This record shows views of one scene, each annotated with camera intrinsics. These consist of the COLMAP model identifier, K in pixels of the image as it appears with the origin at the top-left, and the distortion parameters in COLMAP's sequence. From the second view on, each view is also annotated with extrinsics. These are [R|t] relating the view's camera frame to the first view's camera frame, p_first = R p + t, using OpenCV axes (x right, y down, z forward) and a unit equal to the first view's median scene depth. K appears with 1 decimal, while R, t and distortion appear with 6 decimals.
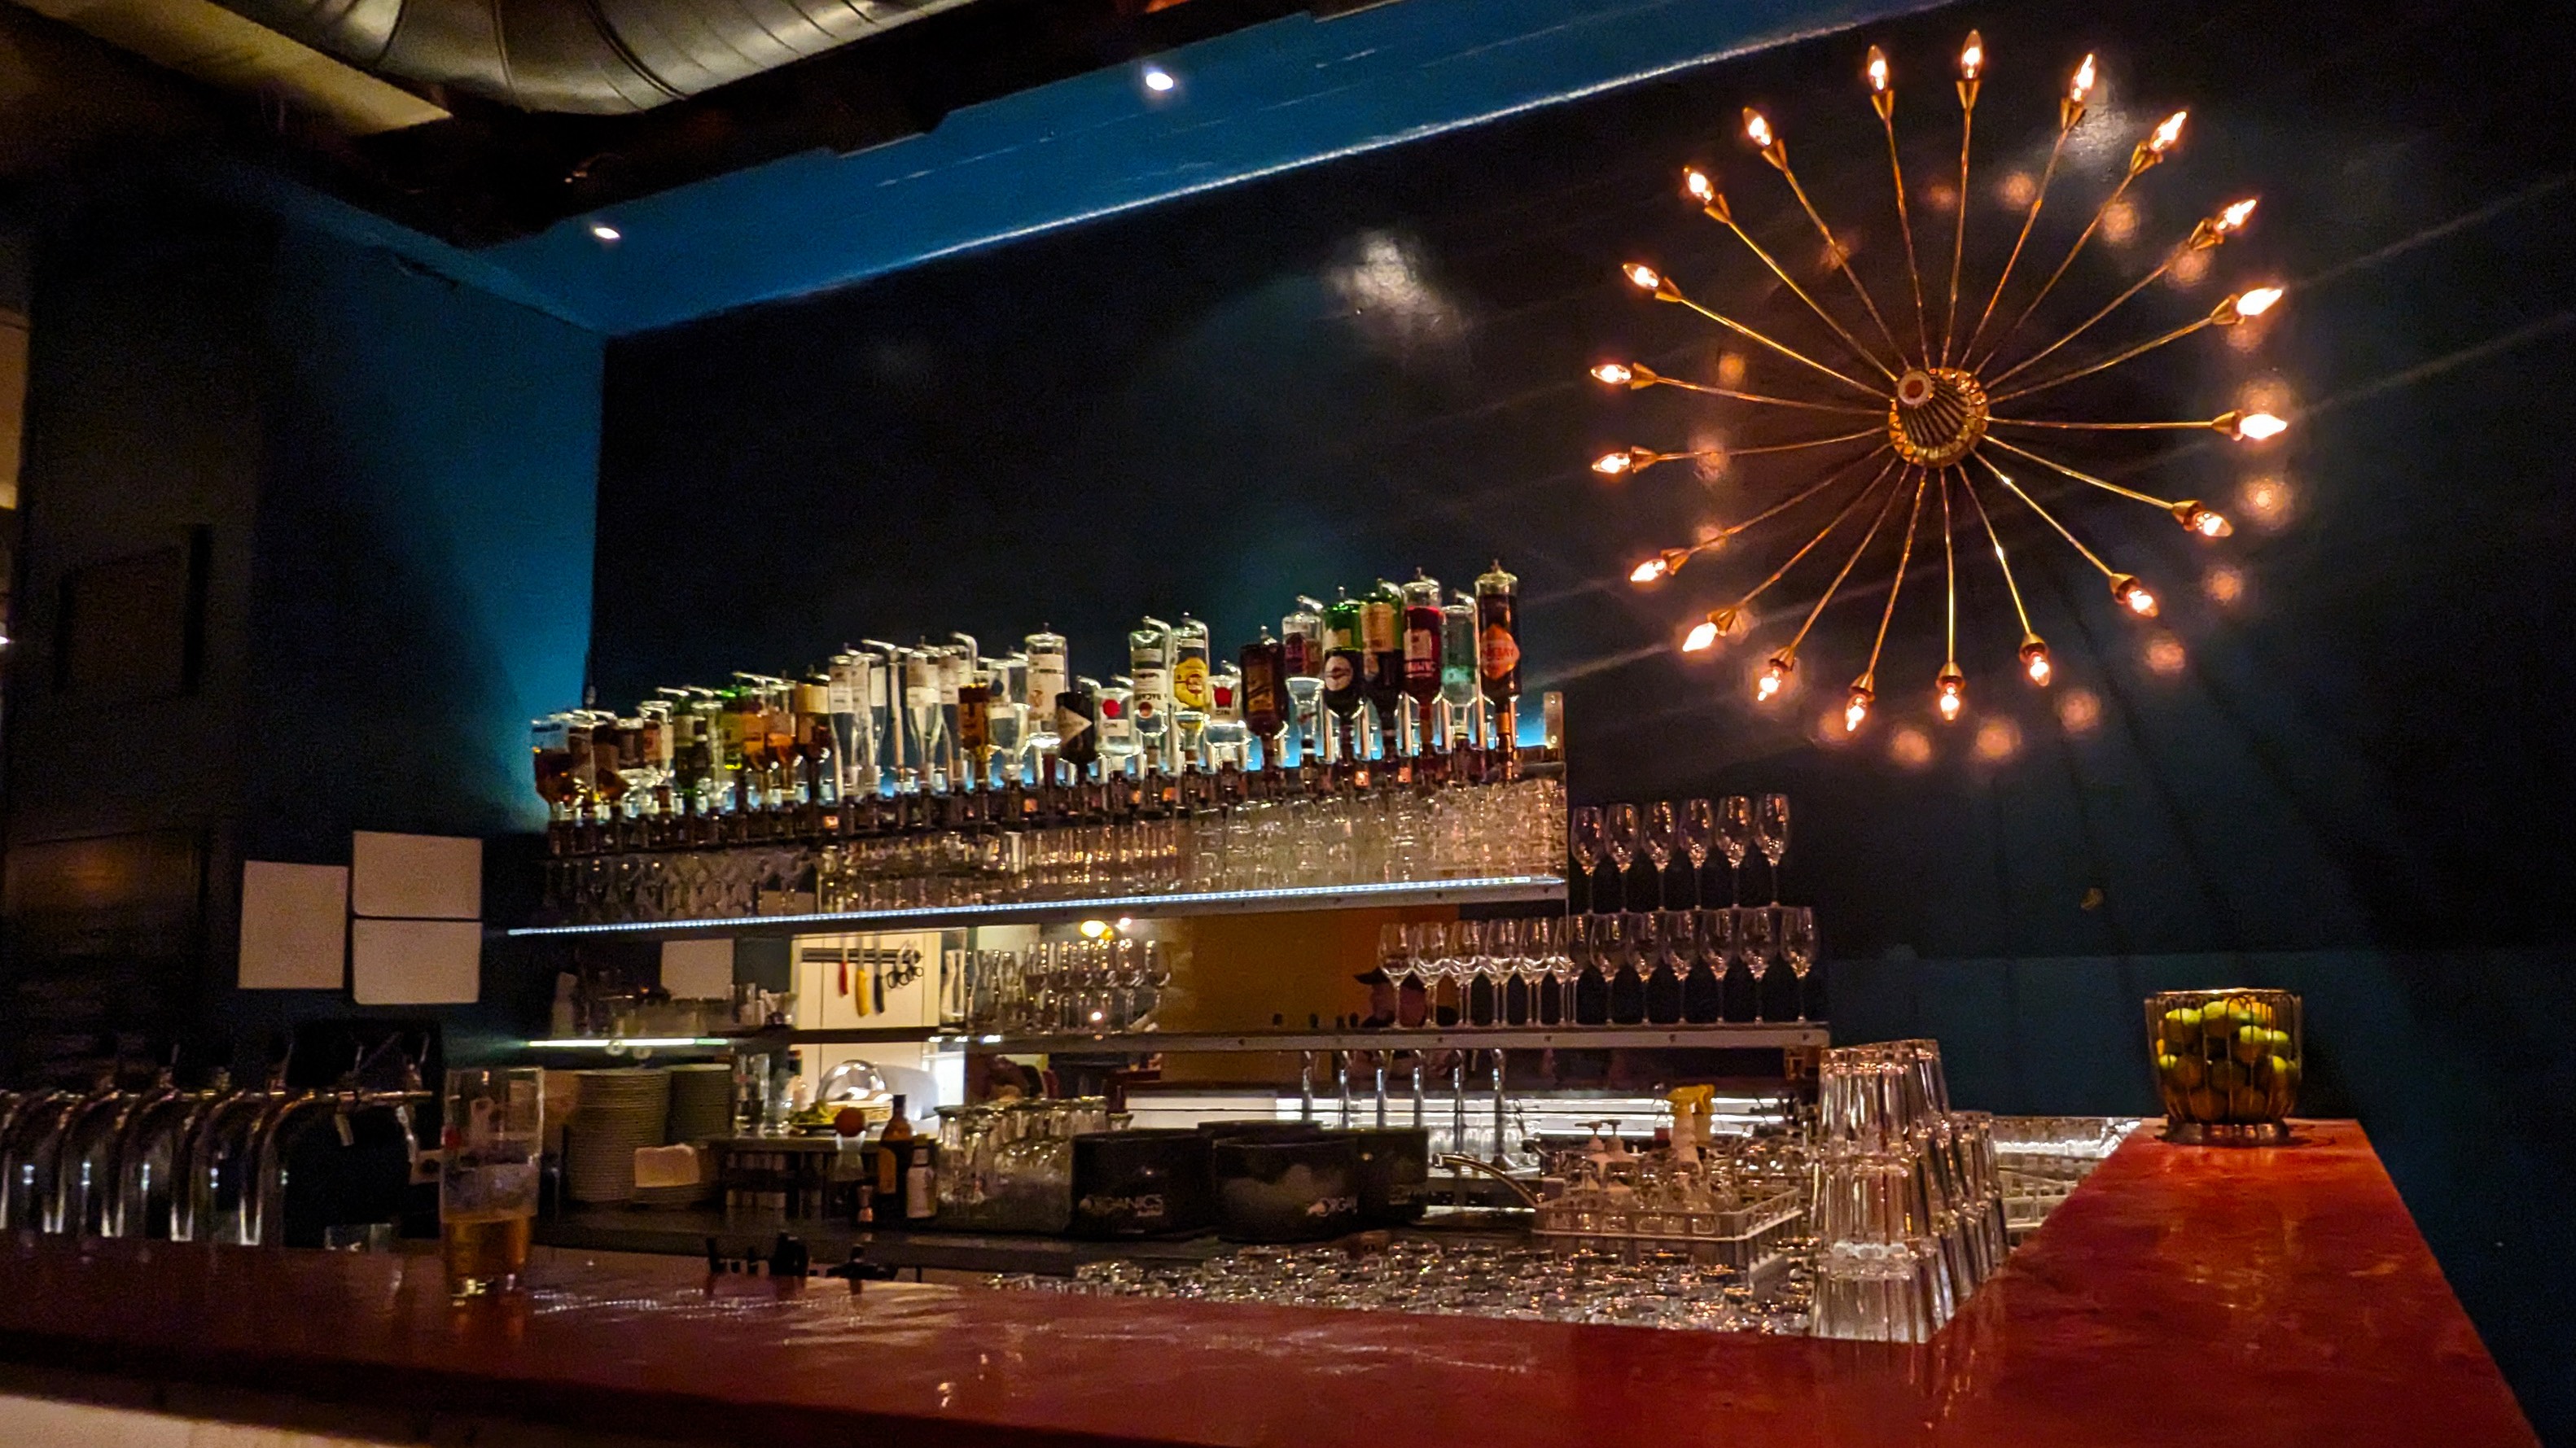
lens RADIAL K [[1496.5, 0, 1282.9], [0, 1496.5, 728.9], [0, 0, 1]] dist [-0.000694, -0.001779]
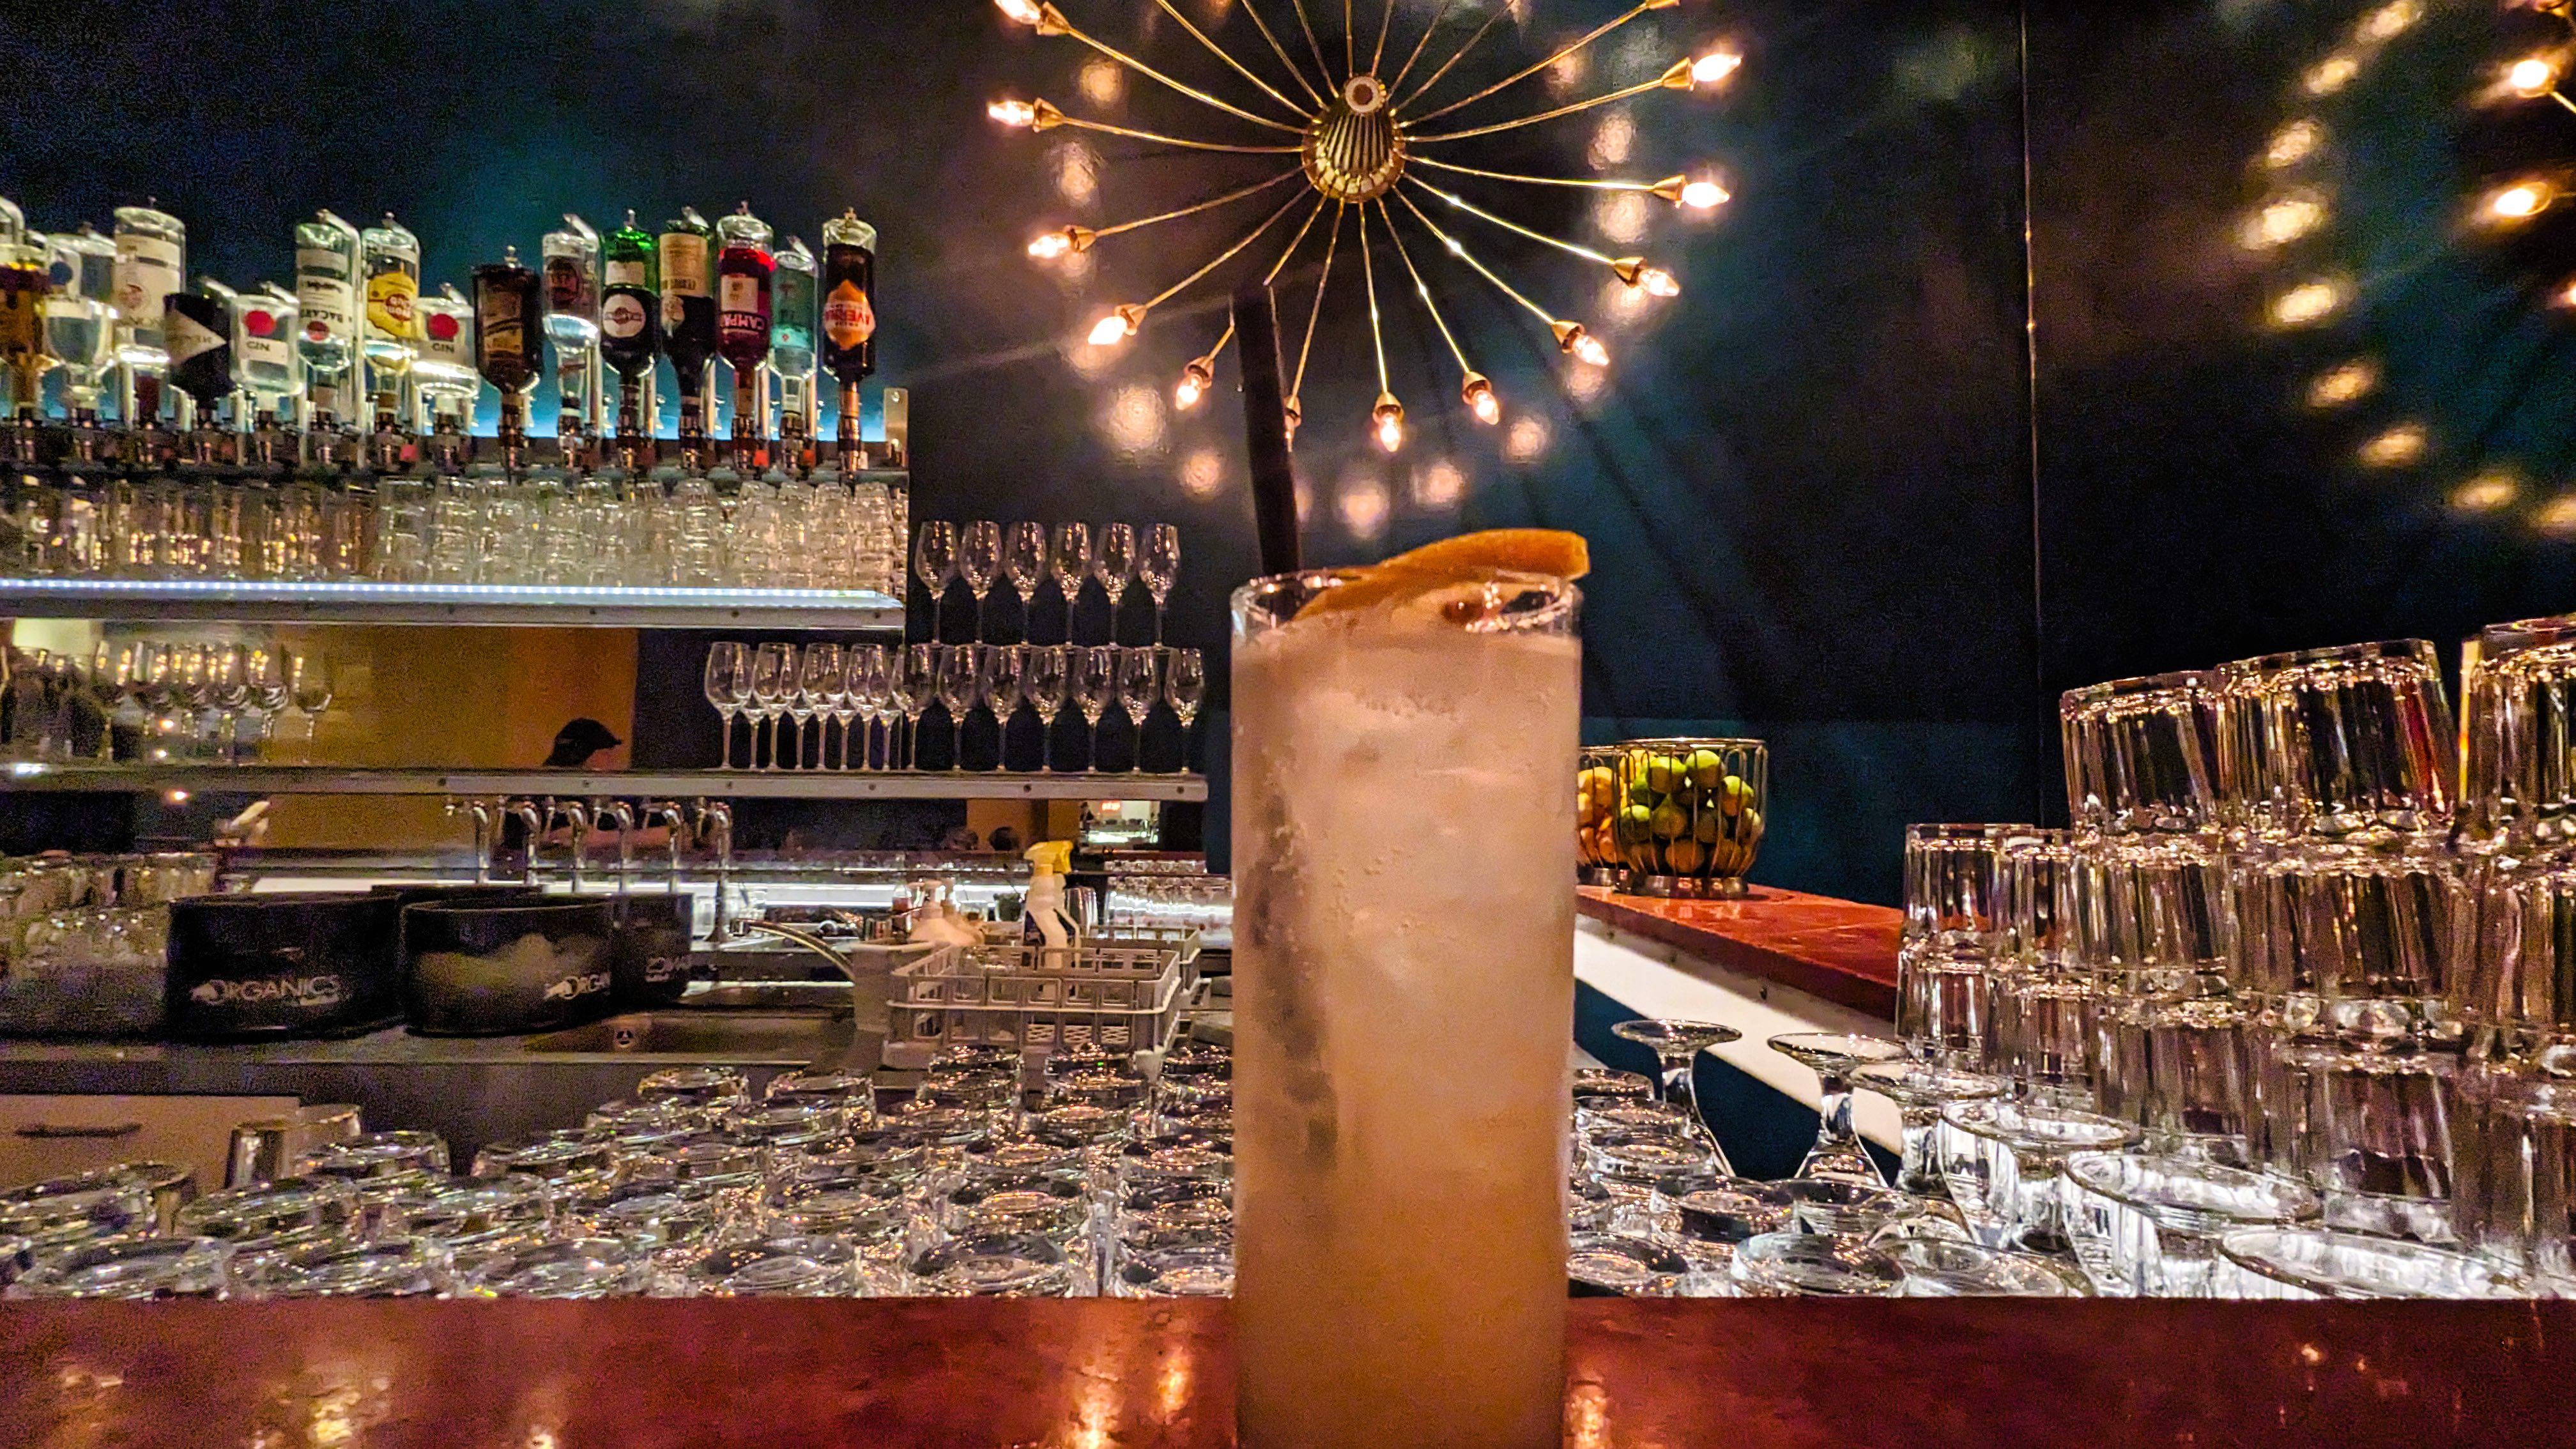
lens RADIAL K [[1496.7, 0, 1288.2], [0, 1496.7, 713.1], [0, 0, 1]] dist [-0.000694, -0.001779]
pose [[0.870897, 0.061951, 0.487545, -0.026539], [-0.126834, 0.986750, 0.101178, 0.041237], [-0.474817, -0.149953, 0.867216, 0.131822]]
